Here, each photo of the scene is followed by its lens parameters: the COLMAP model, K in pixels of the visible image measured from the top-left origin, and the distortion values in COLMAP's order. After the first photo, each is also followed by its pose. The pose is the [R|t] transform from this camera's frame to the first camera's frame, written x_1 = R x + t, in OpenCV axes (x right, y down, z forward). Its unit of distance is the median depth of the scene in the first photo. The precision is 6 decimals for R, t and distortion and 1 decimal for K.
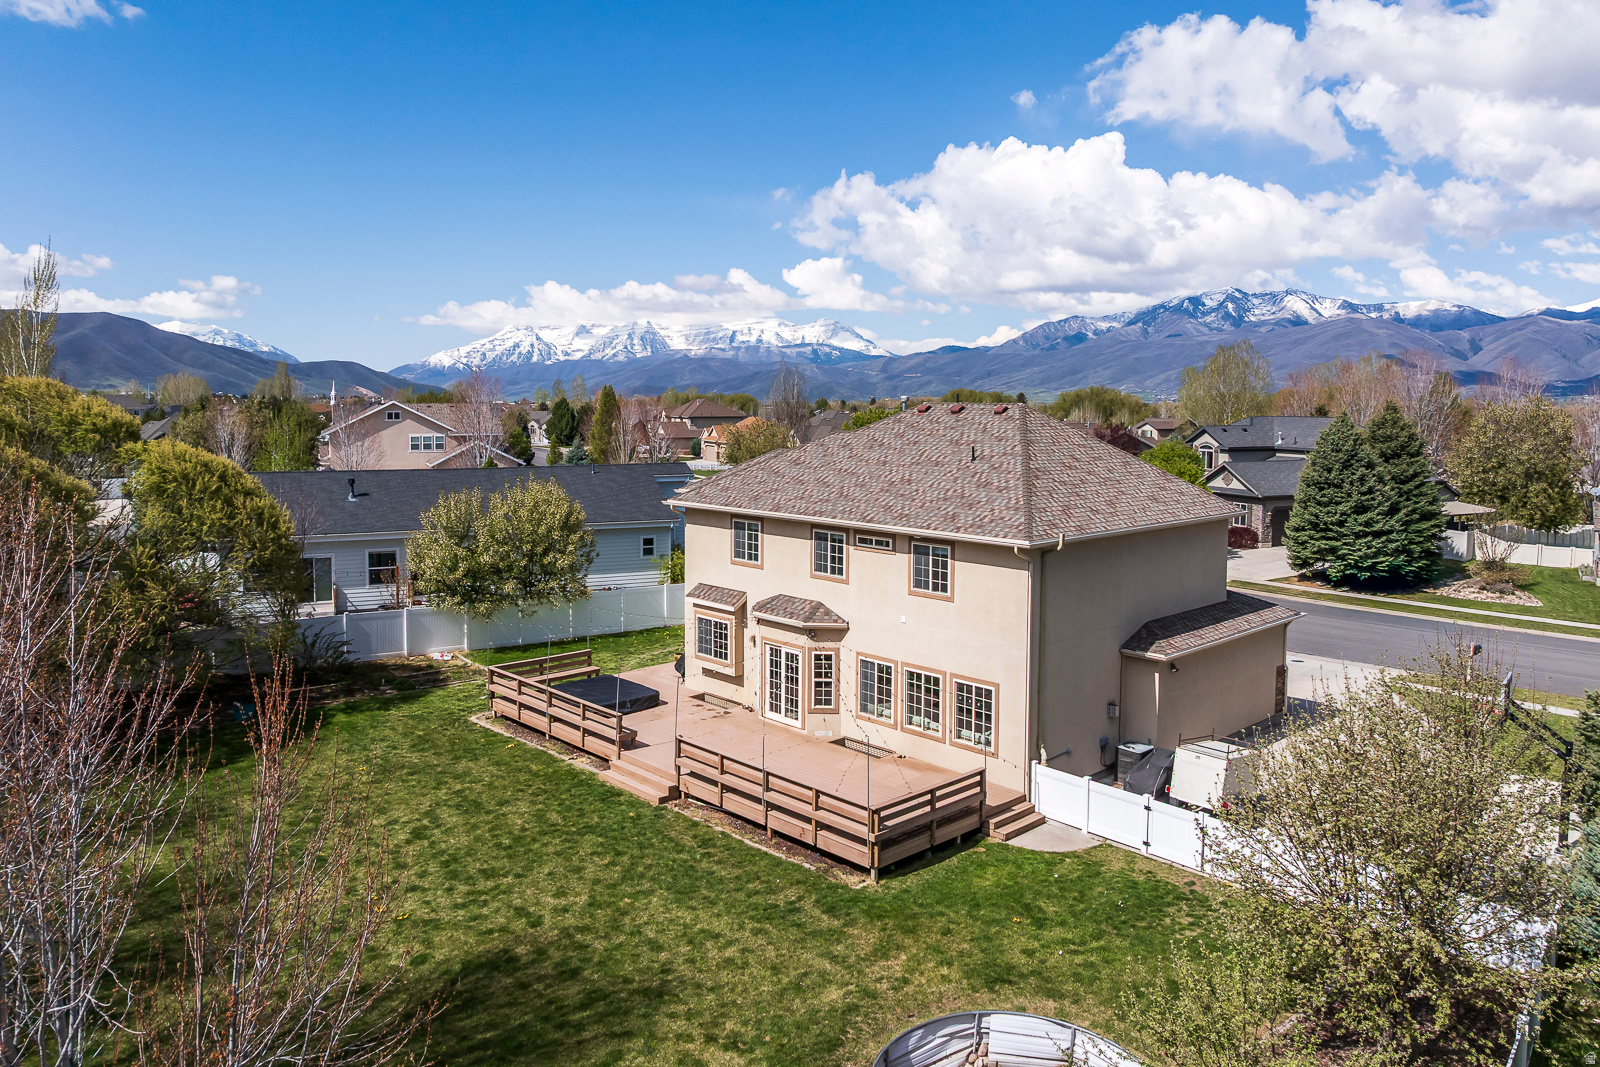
lens RADIAL K [[1125.0, 0, 801.9], [0, 1125.0, 467.9], [0, 0, 1]] dist [-0.040226, 0.004540]
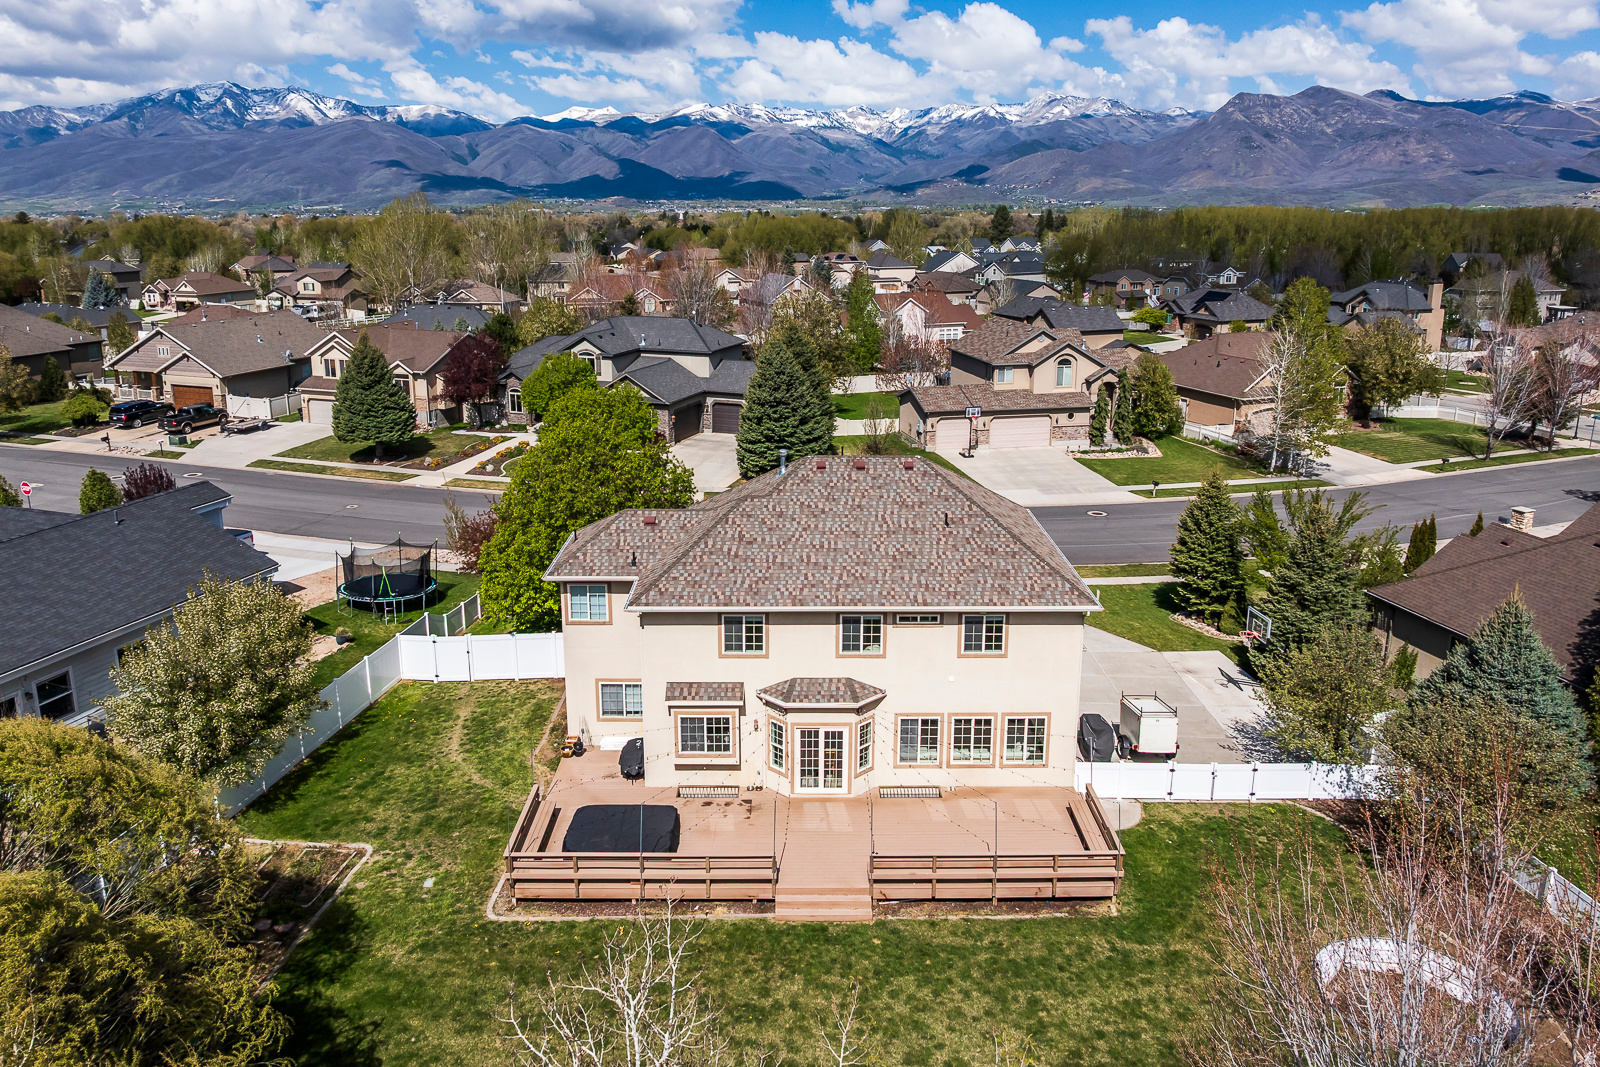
lens RADIAL K [[1125.0, 0, 804.2], [0, 1125.0, 481.9], [0, 0, 1]] dist [-0.040226, 0.004540]
pose [[0.681585, -0.178618, 0.709604, -0.822599], [0.046736, 0.978396, 0.201386, -0.313493], [-0.730245, -0.104098, 0.675208, 0.359794]]
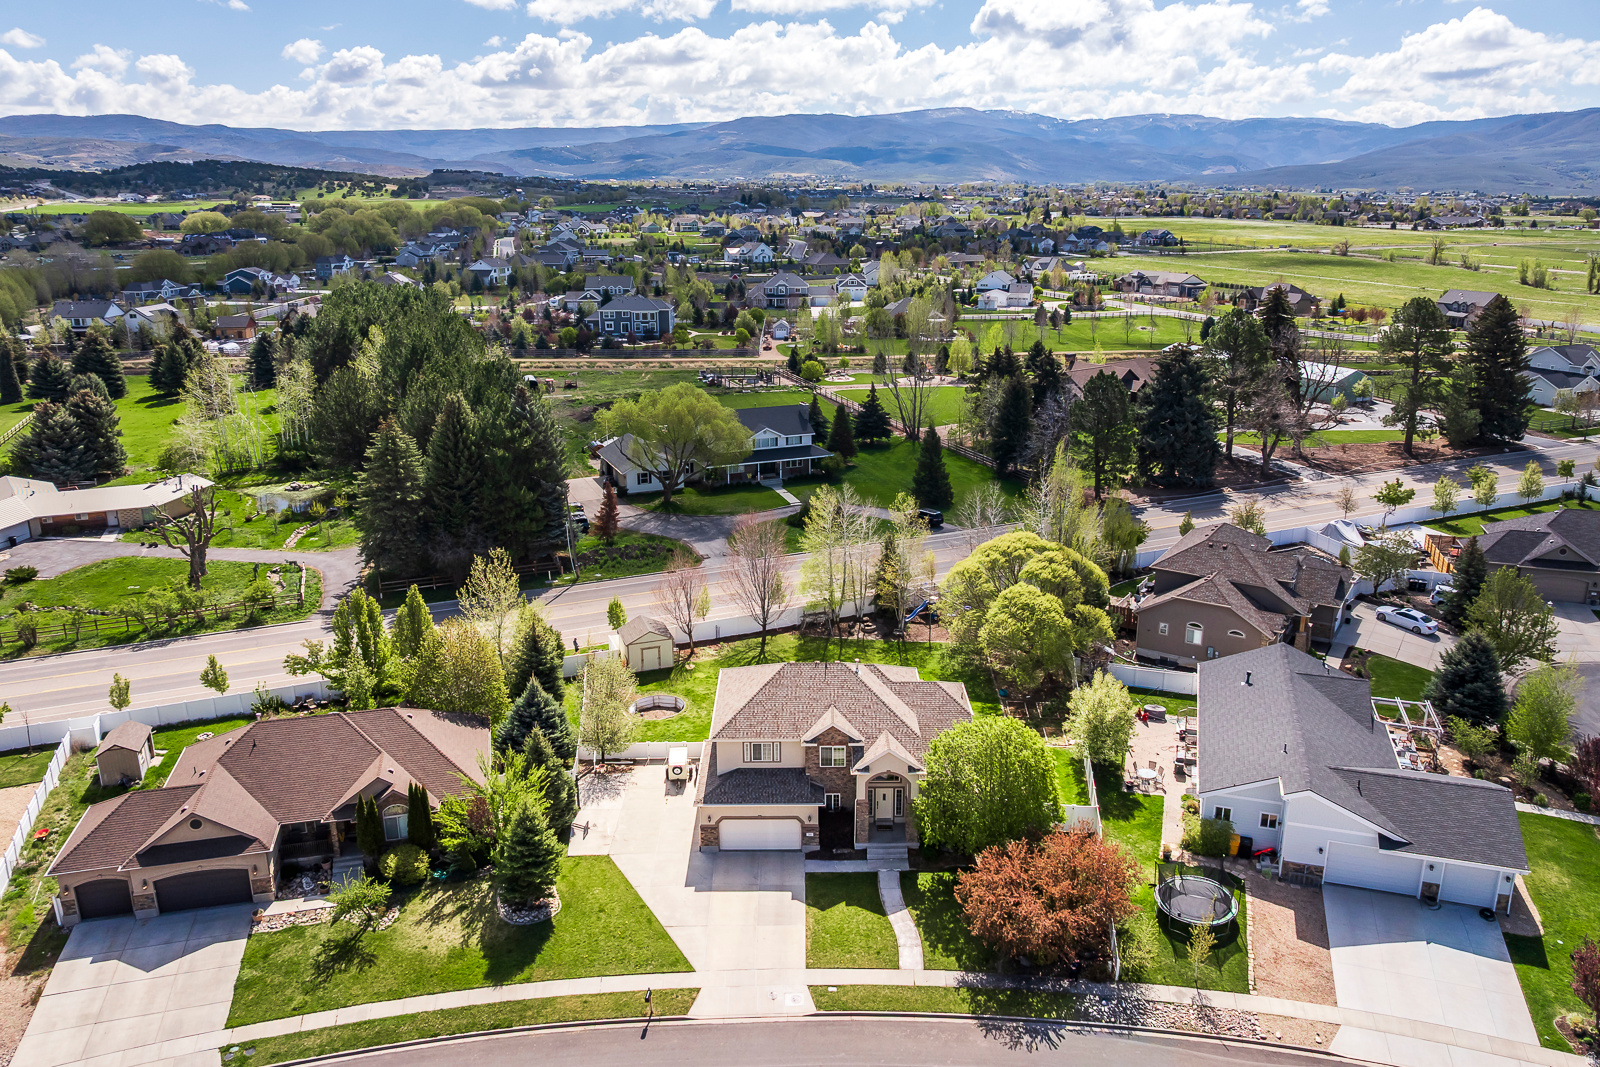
lens RADIAL K [[1125.0, 0, 804.0], [0, 1125.0, 524.7], [0, 0, 1]] dist [-0.040226, 0.004540]
pose [[-0.684682, 0.201018, -0.700572, 1.951900], [-0.045089, 0.947690, 0.315991, -1.188271], [0.727445, 0.247941, -0.639803, 2.773353]]
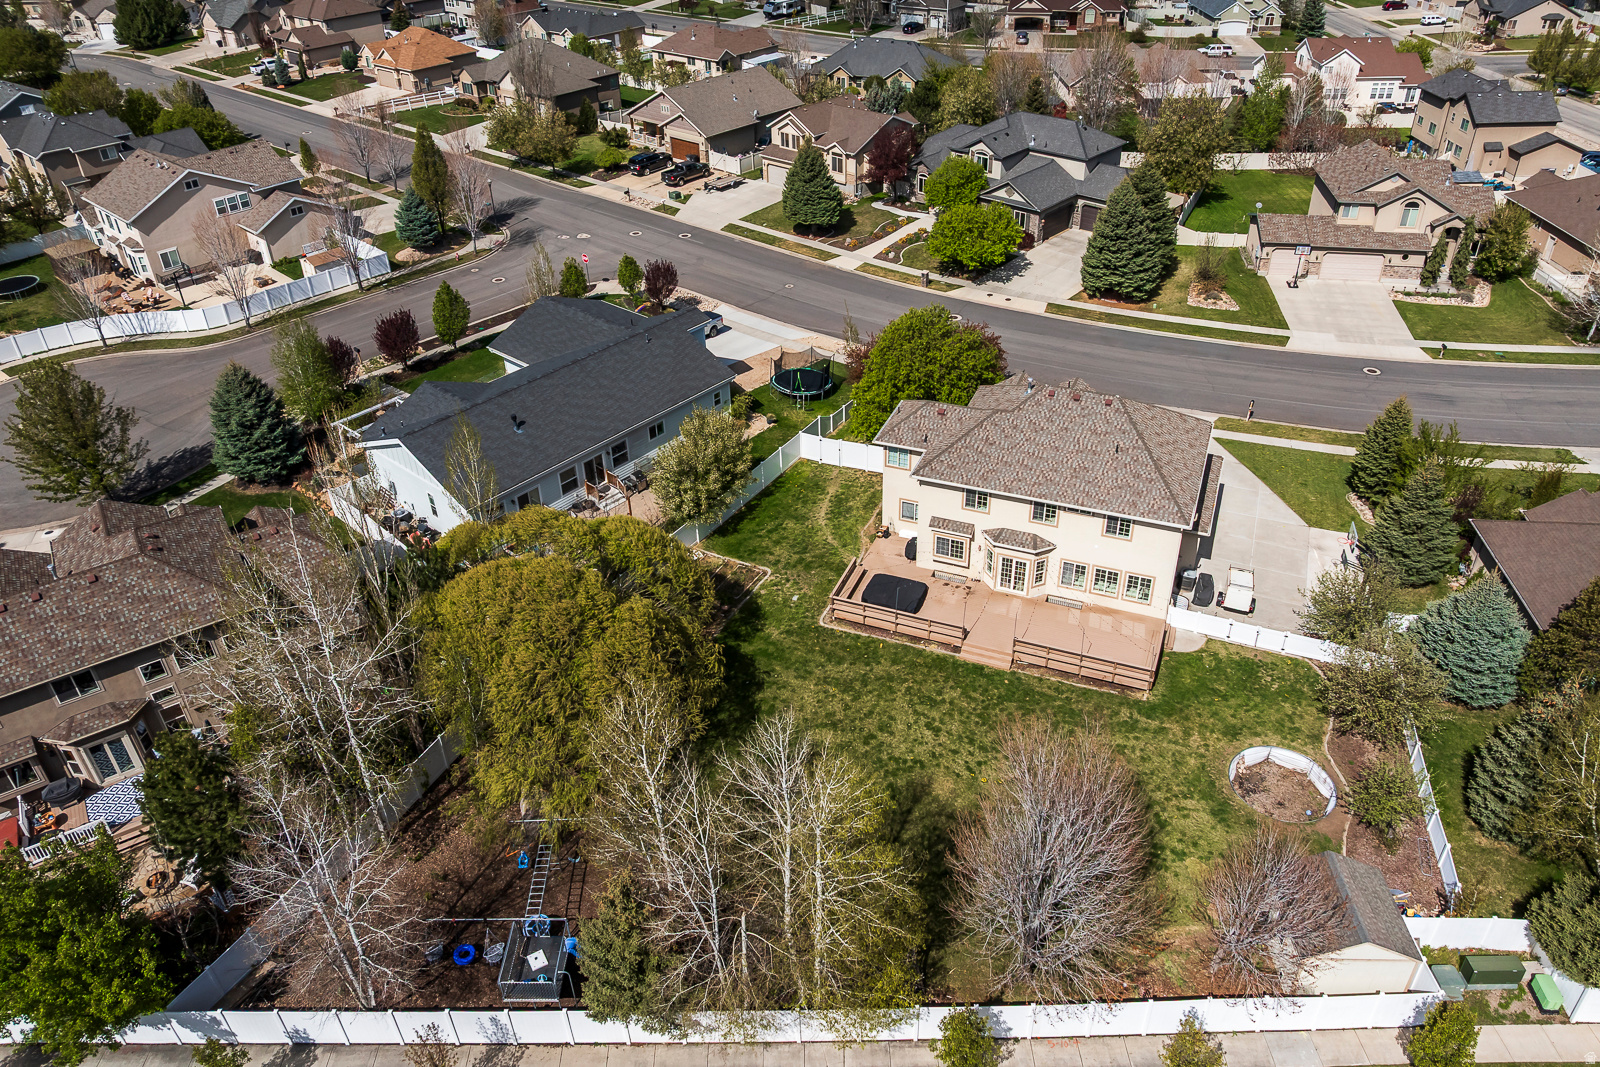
lens RADIAL K [[1125.0, 0, 803.3], [0, 1125.0, 488.6], [0, 0, 1]] dist [-0.040226, 0.004540]
pose [[0.911962, -0.242985, 0.330580, -1.011376], [0.057527, 0.873526, 0.483366, -0.939663], [-0.406221, -0.421794, 0.810601, -0.326622]]
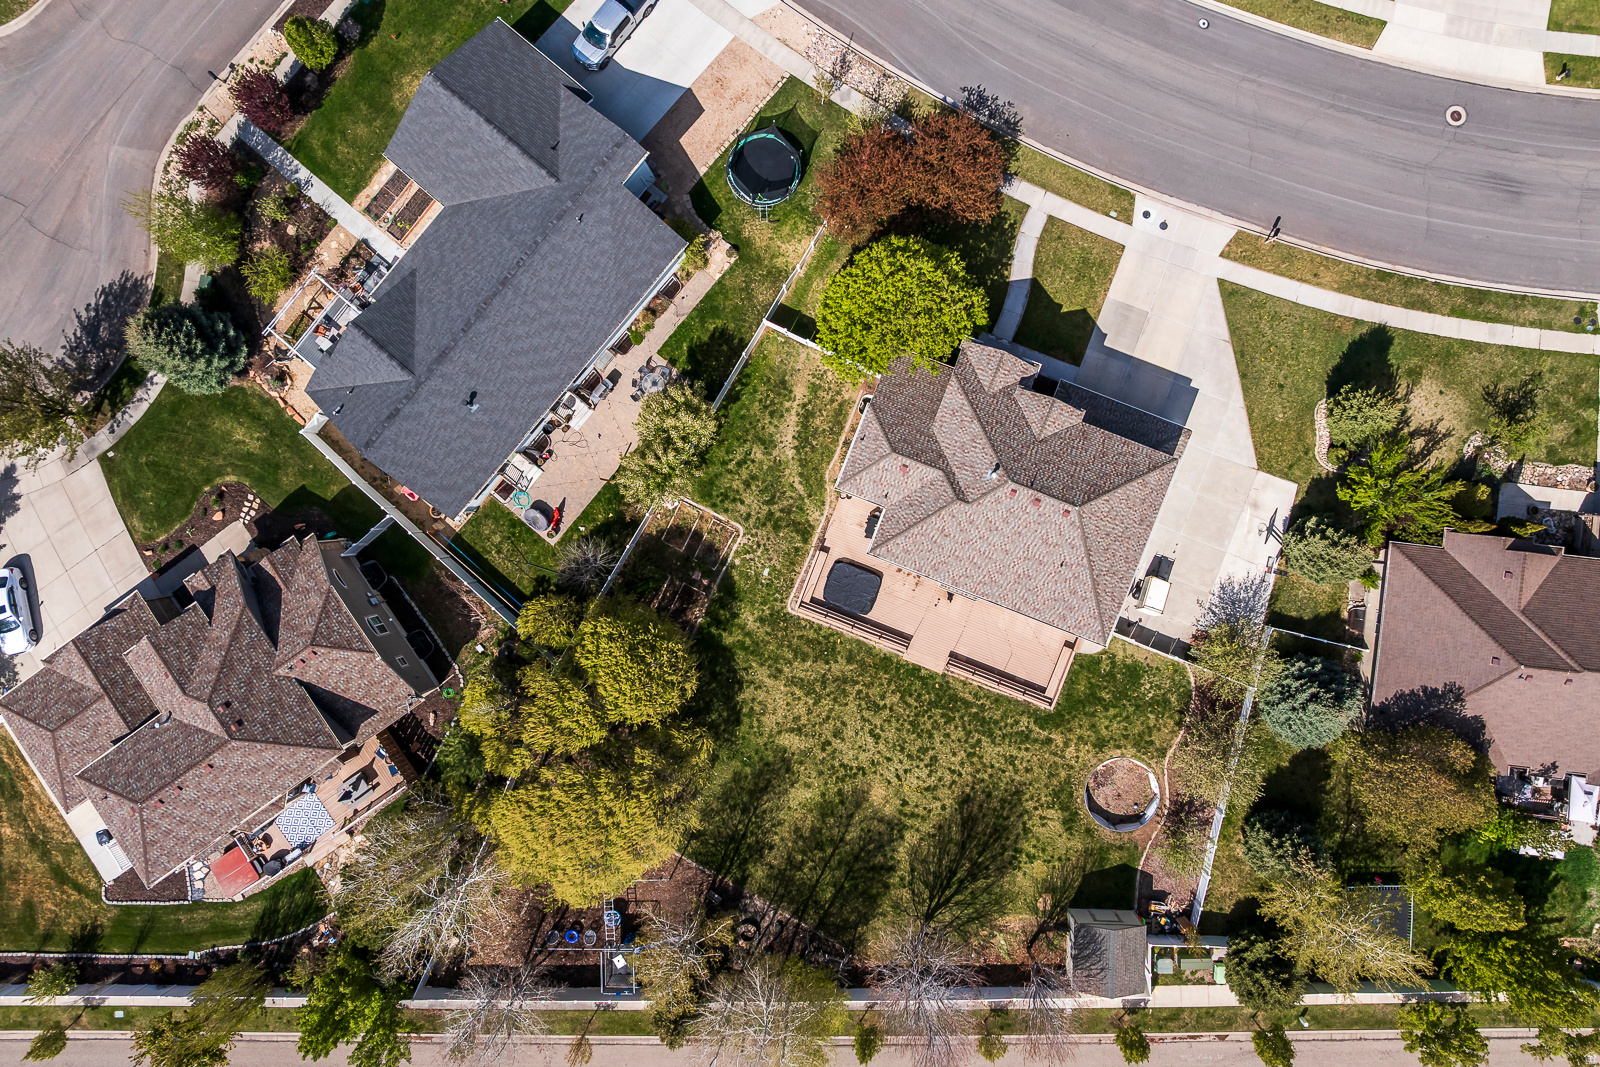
lens RADIAL K [[1125.0, 0, 806.7], [0, 1125.0, 496.6], [0, 0, 1]] dist [-0.040226, 0.004540]
pose [[0.903716, -0.426448, -0.037935, -0.131837], [0.073701, 0.067675, 0.994982, -2.137422], [-0.421741, -0.901977, 0.092588, 1.203791]]
